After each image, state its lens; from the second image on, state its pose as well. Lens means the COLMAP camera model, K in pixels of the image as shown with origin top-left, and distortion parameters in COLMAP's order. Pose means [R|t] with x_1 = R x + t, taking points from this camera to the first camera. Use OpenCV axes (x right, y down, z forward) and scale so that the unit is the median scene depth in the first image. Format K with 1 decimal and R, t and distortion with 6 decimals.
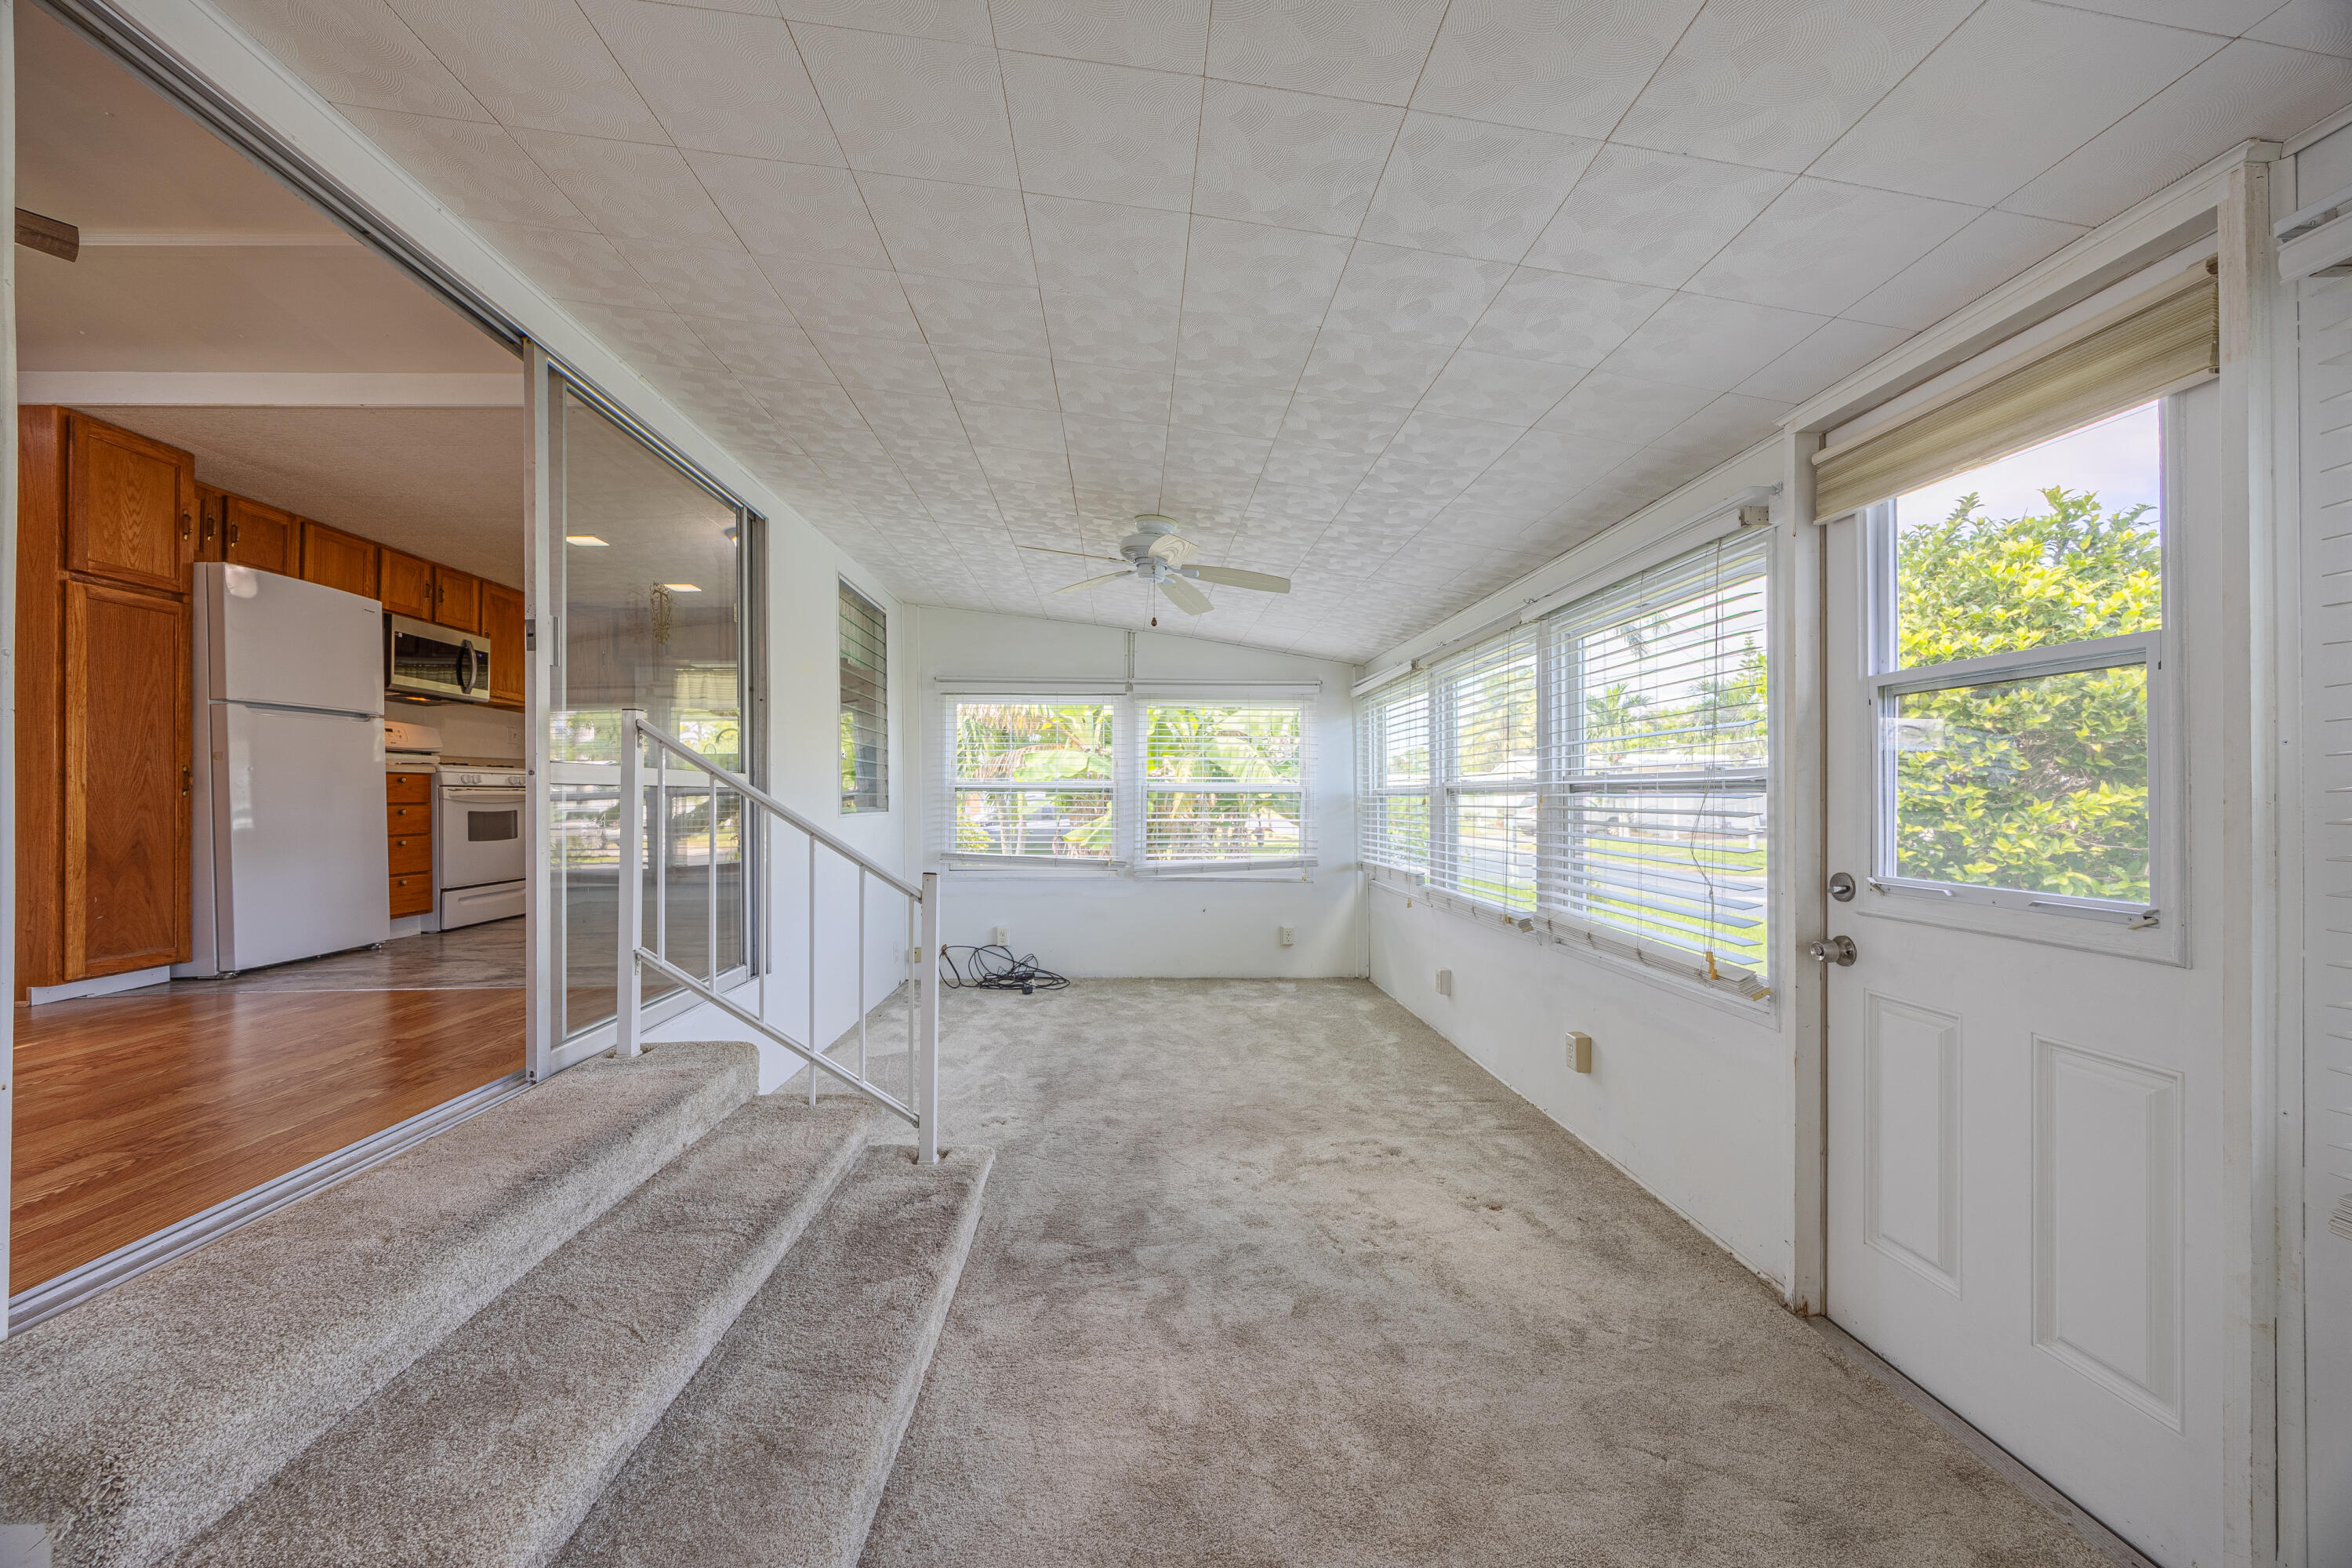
lens RADIAL K [[889.0, 0, 1172.4], [0, 889.0, 779.8], [0, 0, 1]] dist [-0.003910, -0.000867]
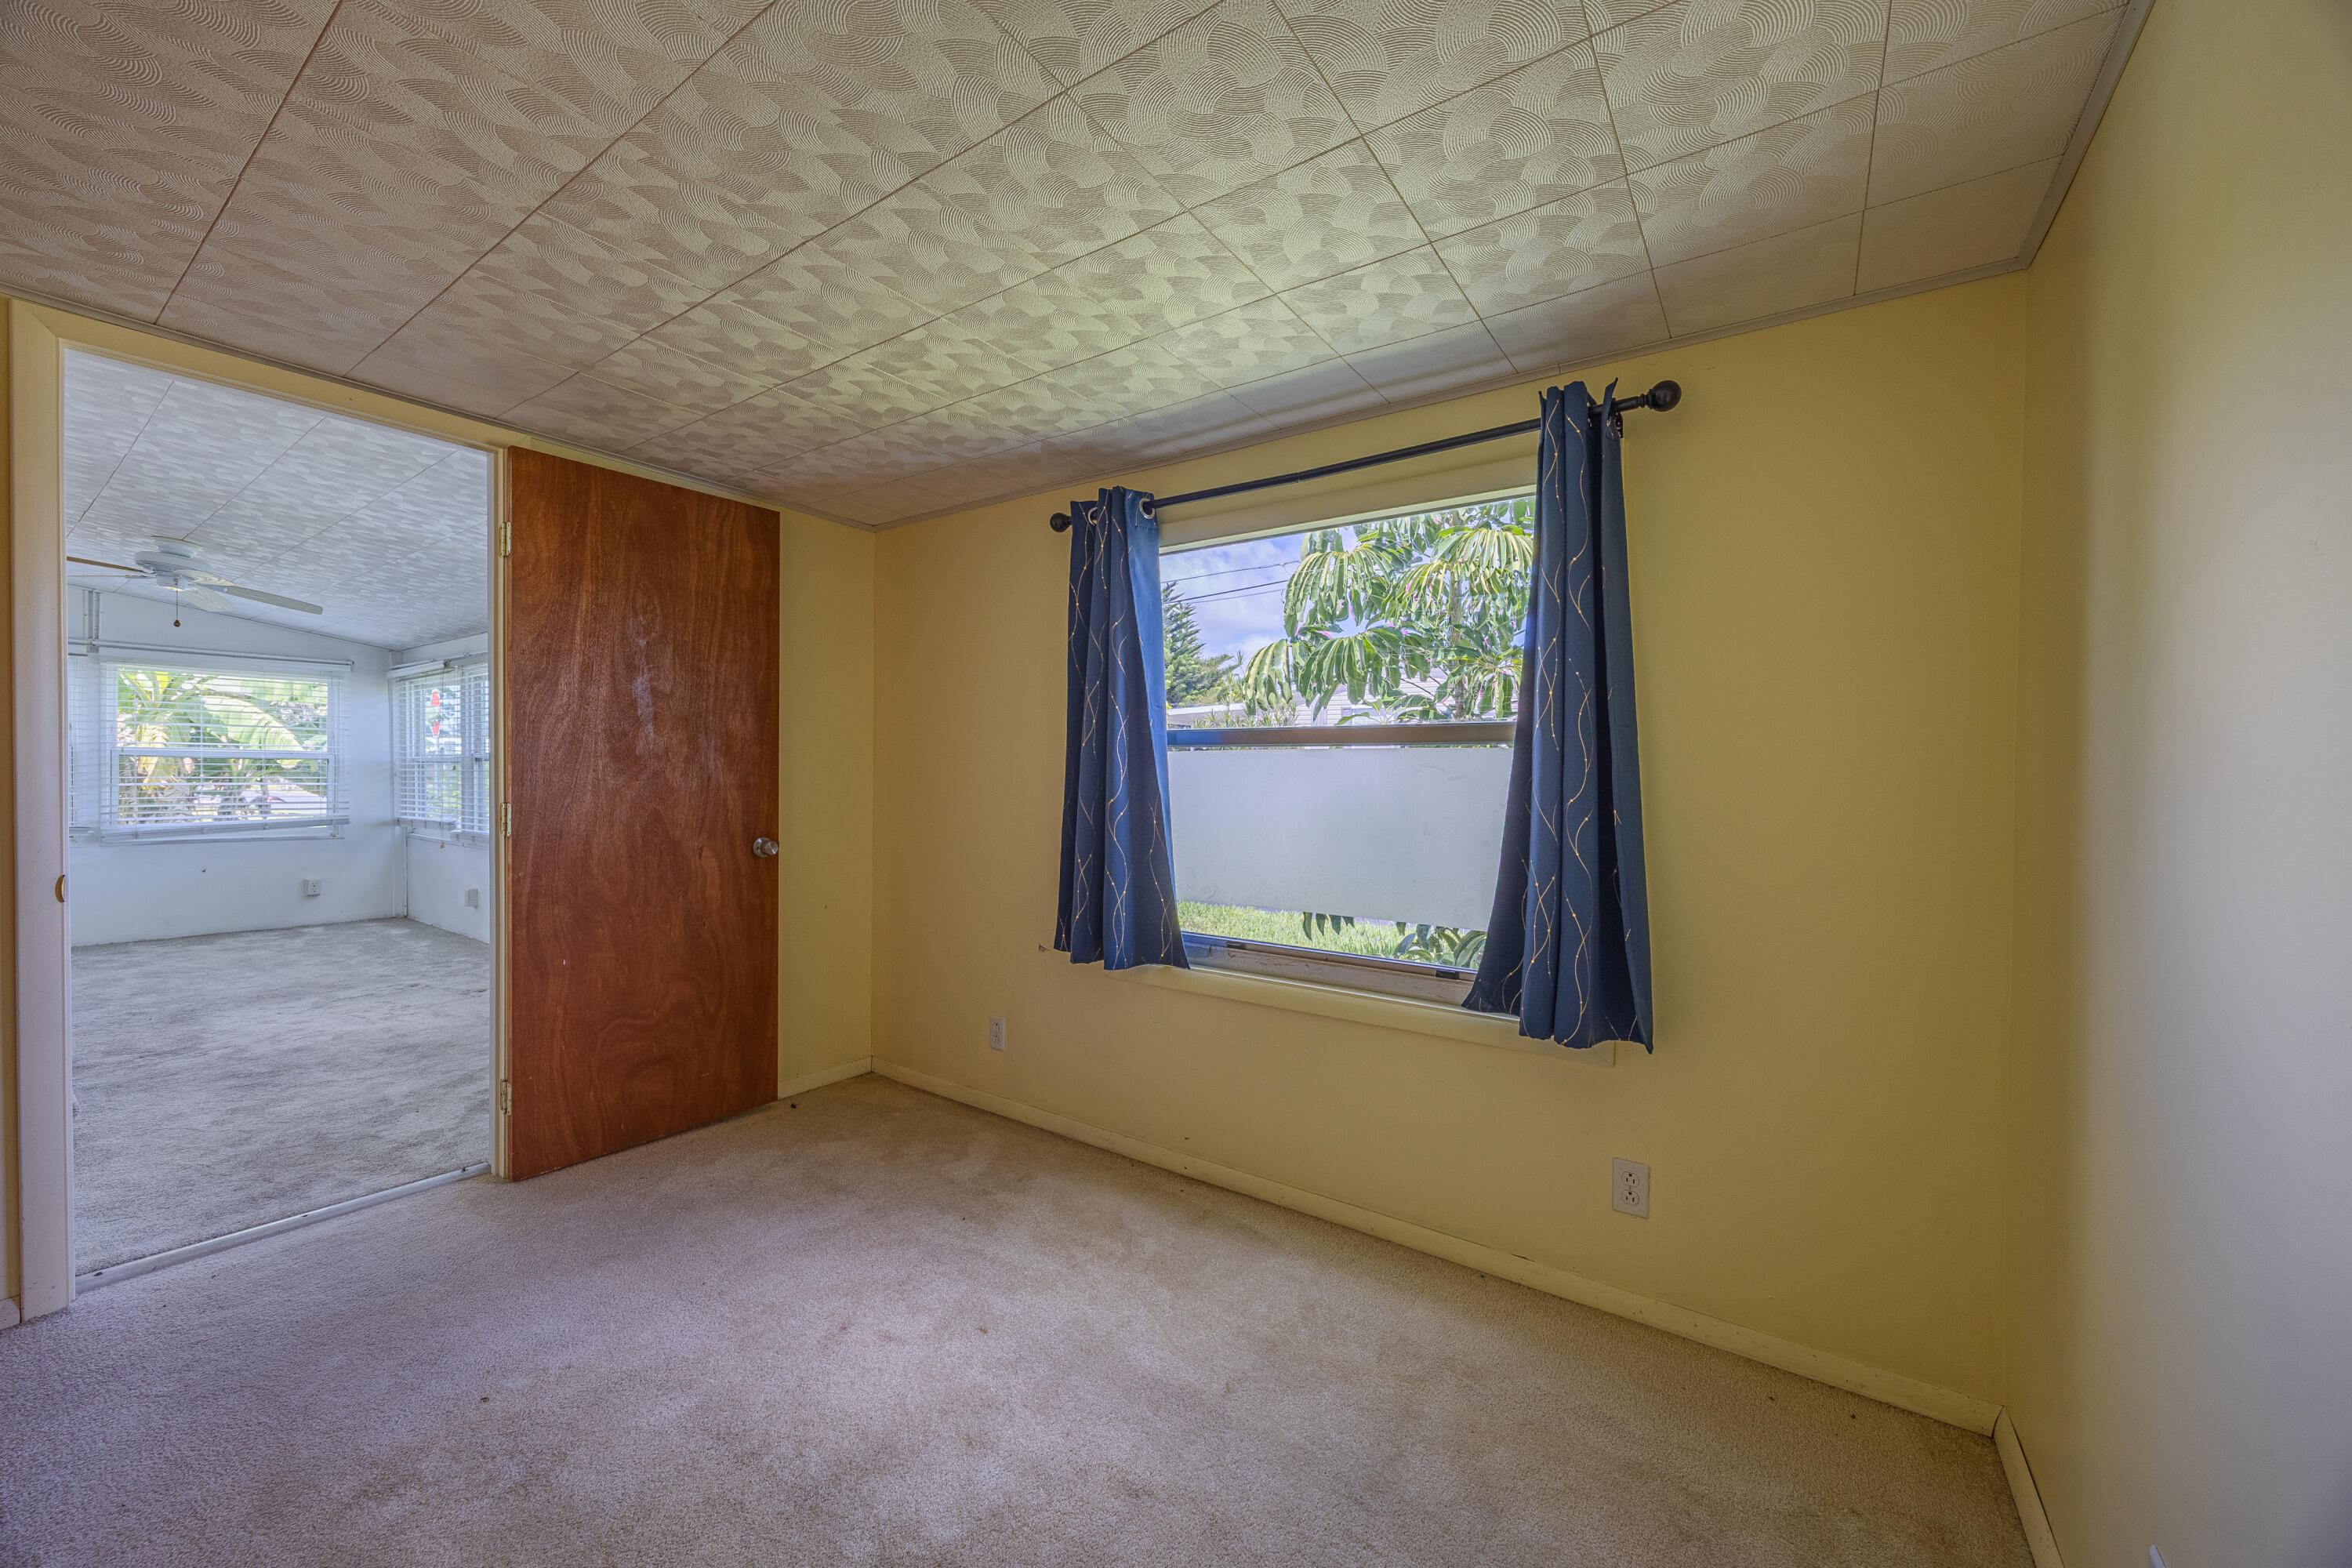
lens RADIAL K [[889.0, 0, 1173.1], [0, 889.0, 786.3], [0, 0, 1]] dist [-0.003910, -0.000867]
pose [[0.613010, -0.006390, 0.790049, -0.102696], [-0.025268, 0.999297, 0.027689, -0.010827], [-0.789671, -0.036937, 0.612418, -0.631867]]
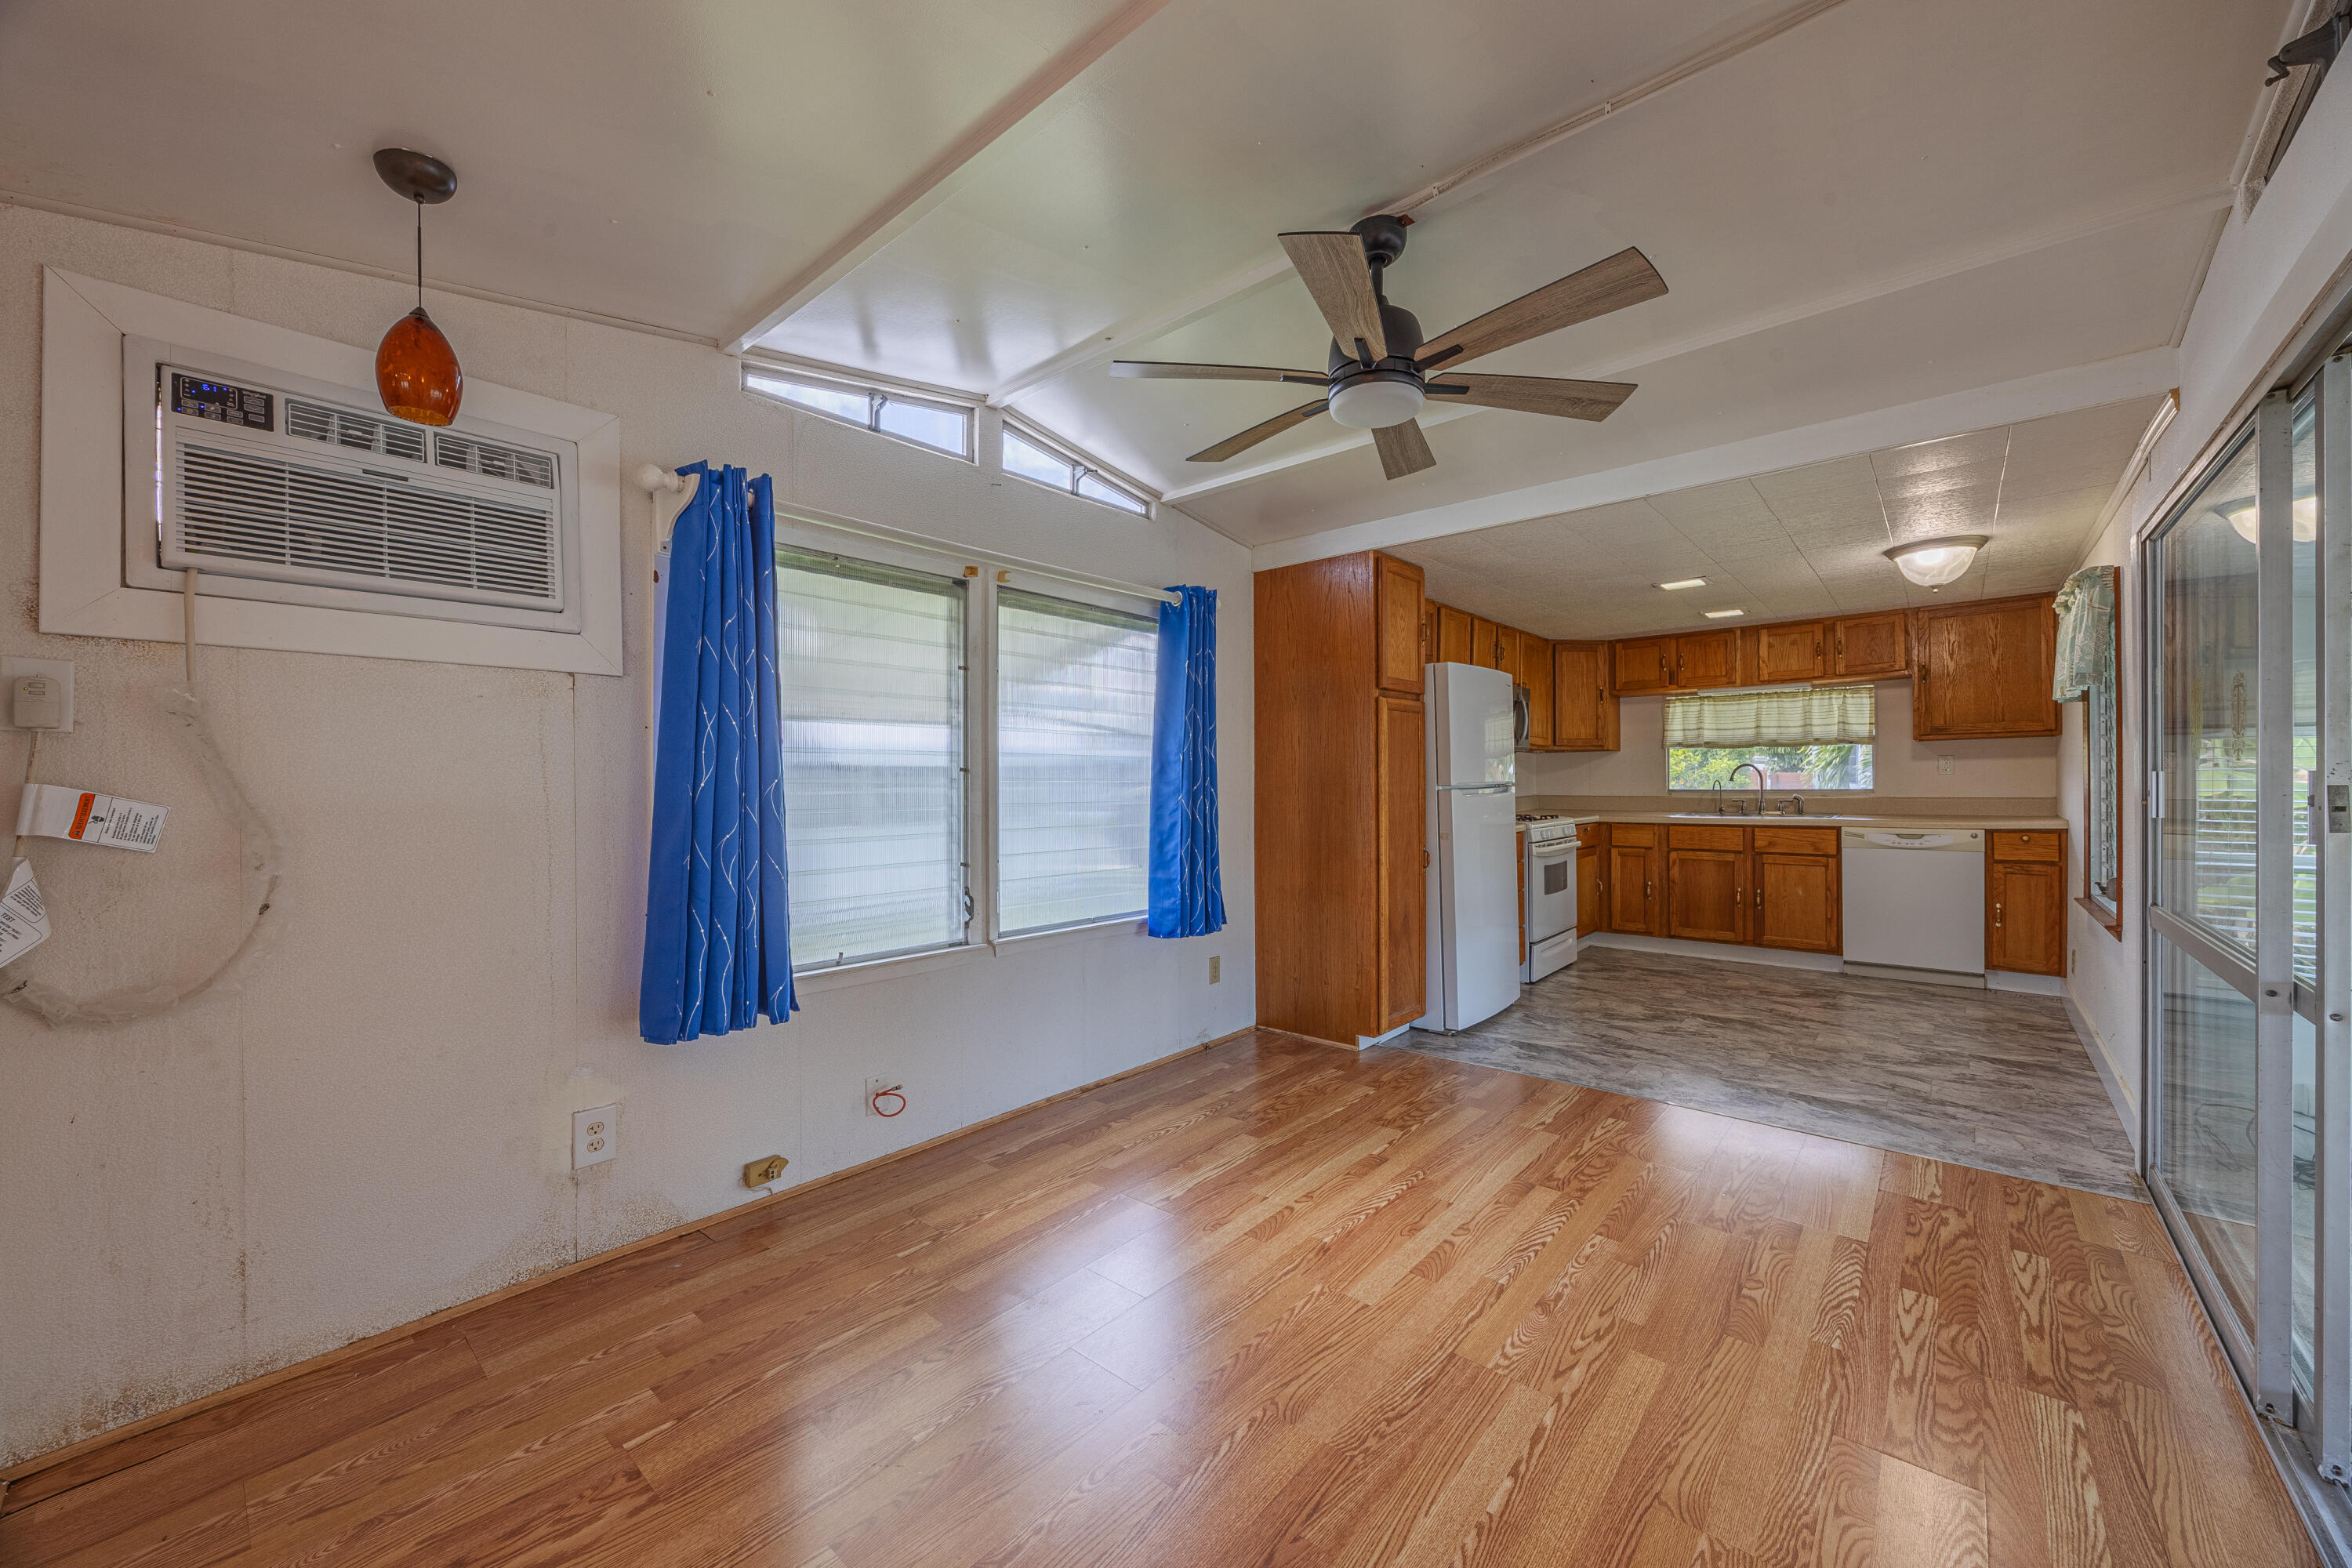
lens RADIAL K [[889.0, 0, 1164.9], [0, 889.0, 785.5], [0, 0, 1]] dist [-0.003910, -0.000867]
pose [[0.712520, 0.011587, -0.701556, -0.401020], [0.012431, 0.999498, 0.029134, -0.094648], [0.701542, -0.029480, 0.712018, -0.032702]]
